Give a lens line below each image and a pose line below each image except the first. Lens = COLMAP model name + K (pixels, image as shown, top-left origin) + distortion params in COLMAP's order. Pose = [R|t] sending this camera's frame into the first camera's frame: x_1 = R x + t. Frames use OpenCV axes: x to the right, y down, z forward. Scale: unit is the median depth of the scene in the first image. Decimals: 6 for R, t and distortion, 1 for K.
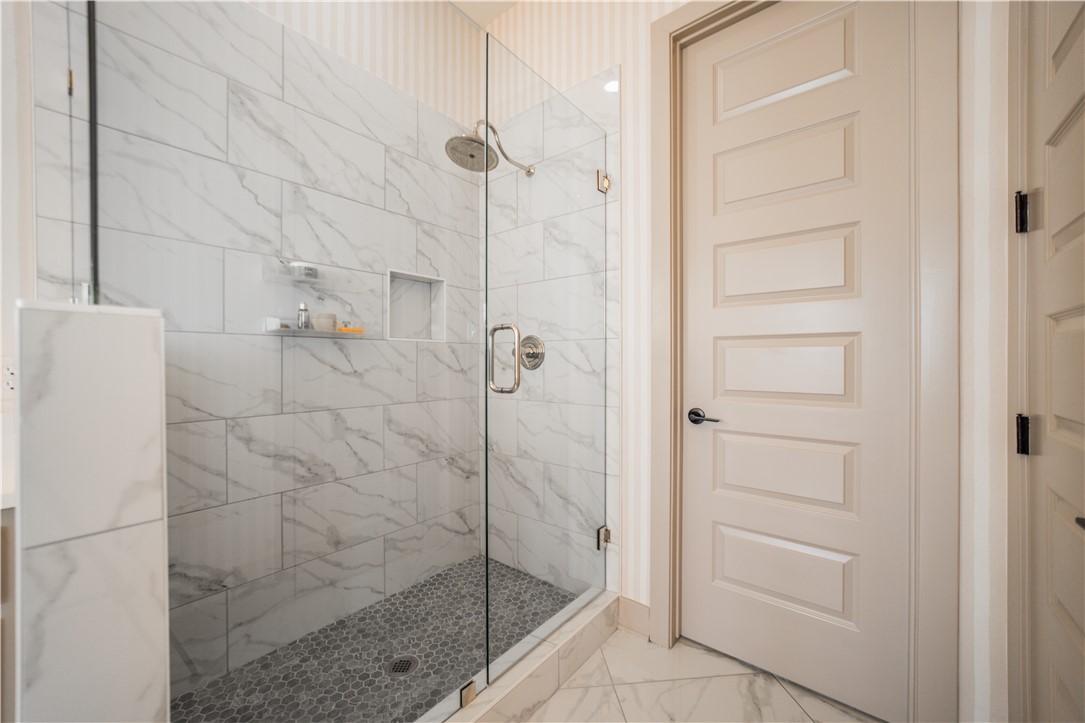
lens RADIAL K [[414.2, 0, 534.6], [0, 414.2, 363.4], [0, 0, 1]] dist [-0.013066, 0.002156]
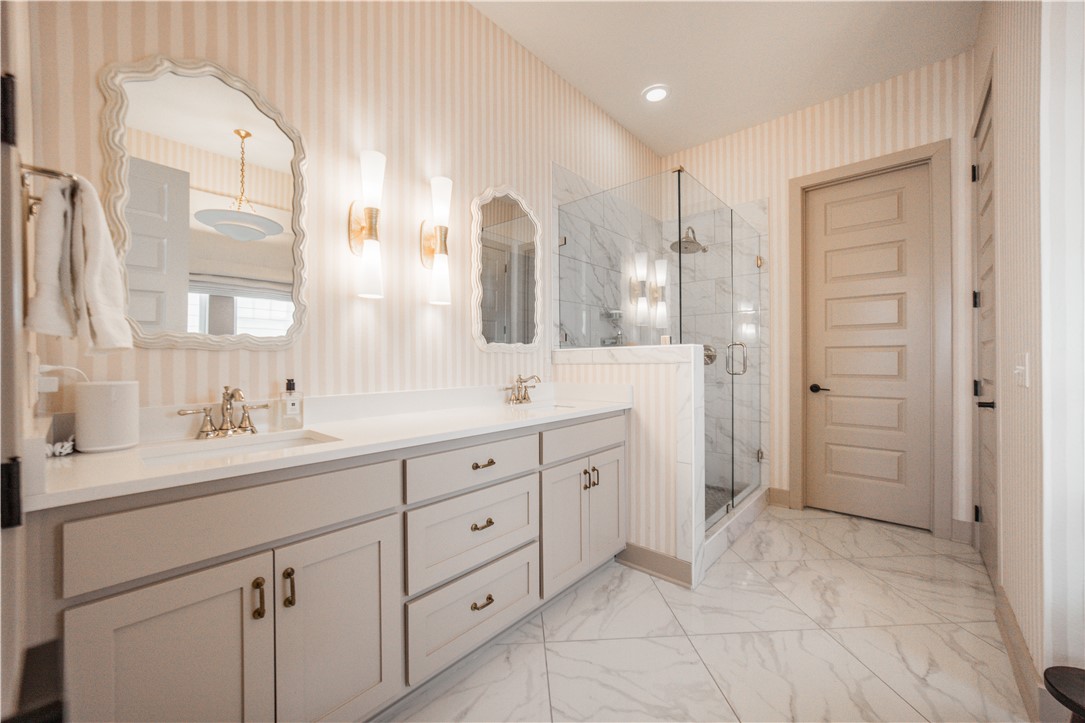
lens RADIAL K [[414.2, 0, 535.0], [0, 414.2, 363.0], [0, 0, 1]] dist [-0.013066, 0.002156]
pose [[0.999381, -0.003695, -0.034987, -0.832564], [0.003767, 0.999991, 0.001999, 0.002320], [0.034979, -0.002129, 0.999386, -0.940432]]
